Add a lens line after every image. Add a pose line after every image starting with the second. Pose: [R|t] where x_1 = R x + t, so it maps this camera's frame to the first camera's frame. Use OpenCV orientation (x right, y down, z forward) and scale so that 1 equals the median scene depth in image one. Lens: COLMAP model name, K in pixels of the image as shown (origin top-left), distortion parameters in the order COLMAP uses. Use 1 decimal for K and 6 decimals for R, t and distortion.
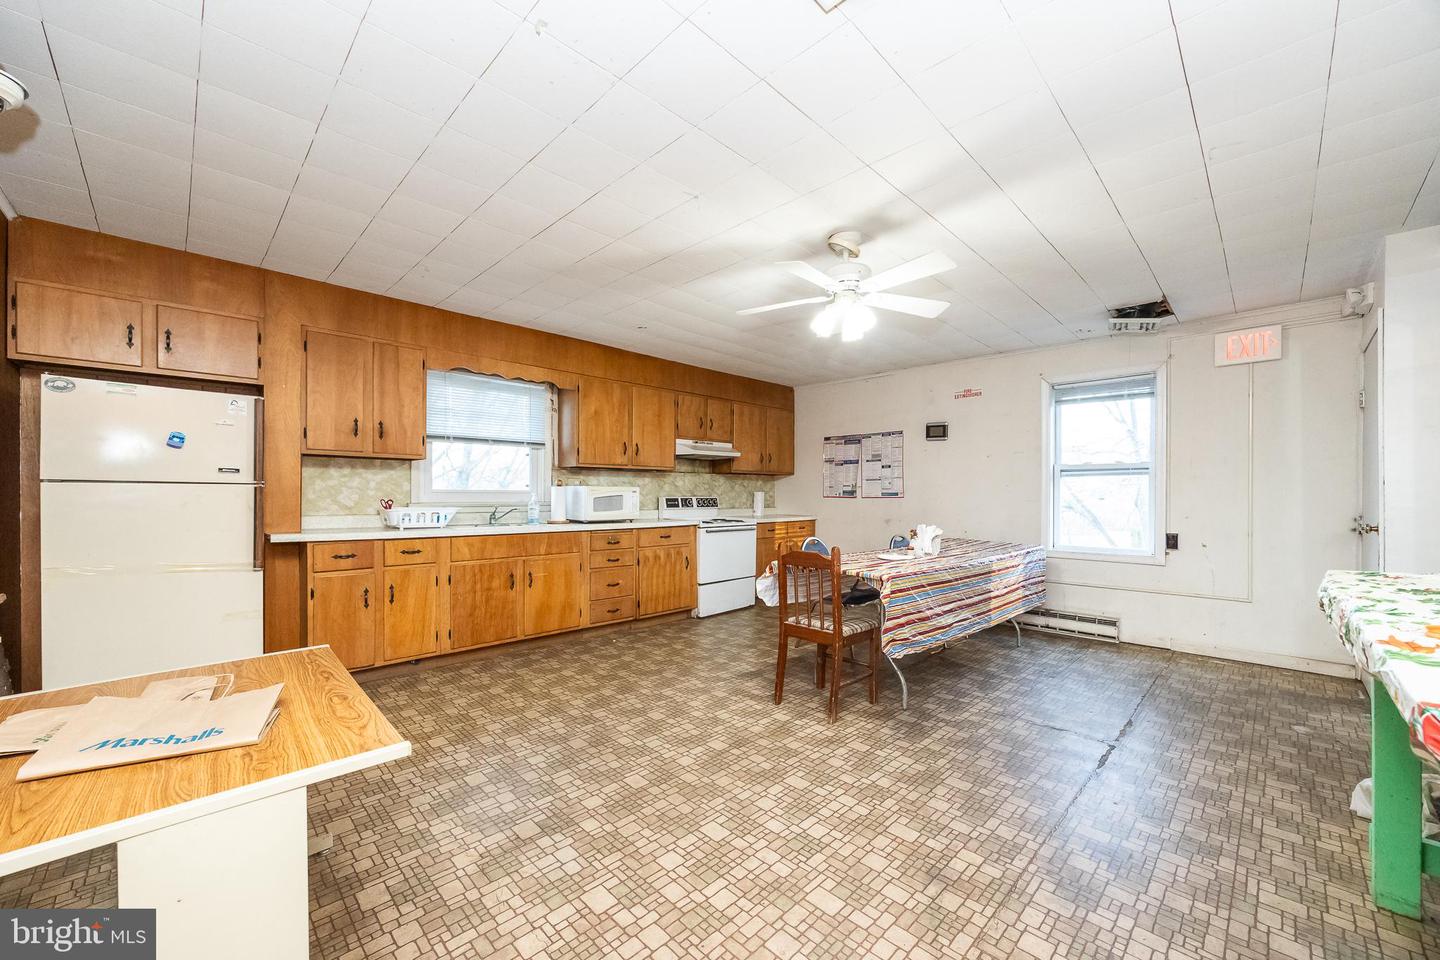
lens RADIAL K [[555.4, 0, 721.4], [0, 555.4, 490.9], [0, 0, 1]] dist [-0.003289, 0.000291]
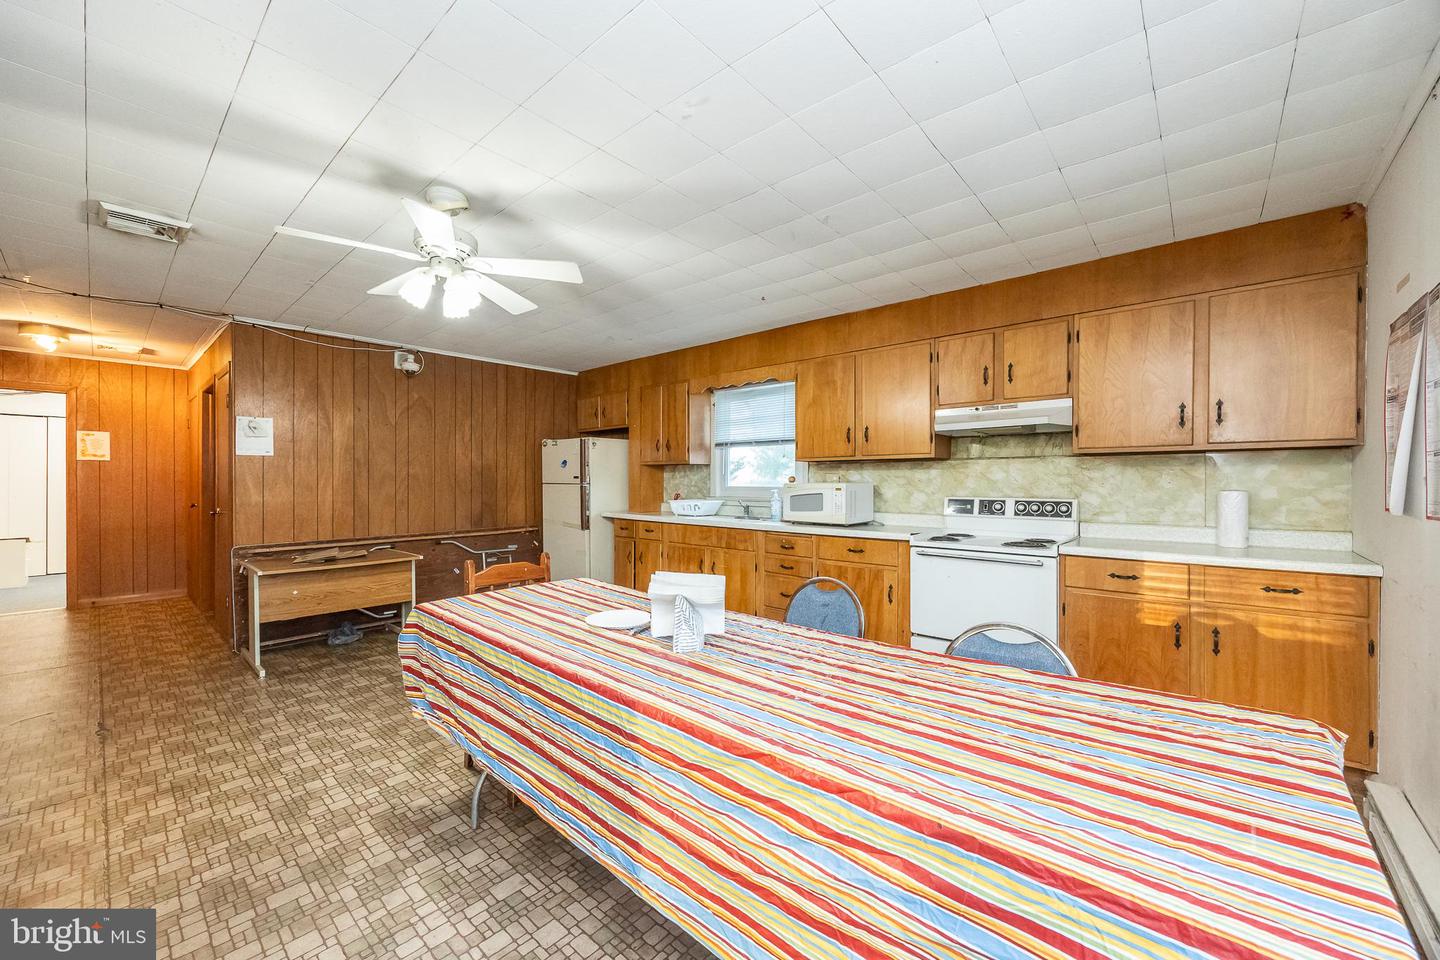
lens RADIAL K [[555.4, 0, 721.4], [0, 555.4, 482.8], [0, 0, 1]] dist [-0.003289, 0.000291]
pose [[0.068577, 0.000533, -0.997646, 0.686961], [0.005723, 0.999983, 0.000928, -0.010703], [0.997629, -0.005773, 0.068572, 0.850787]]
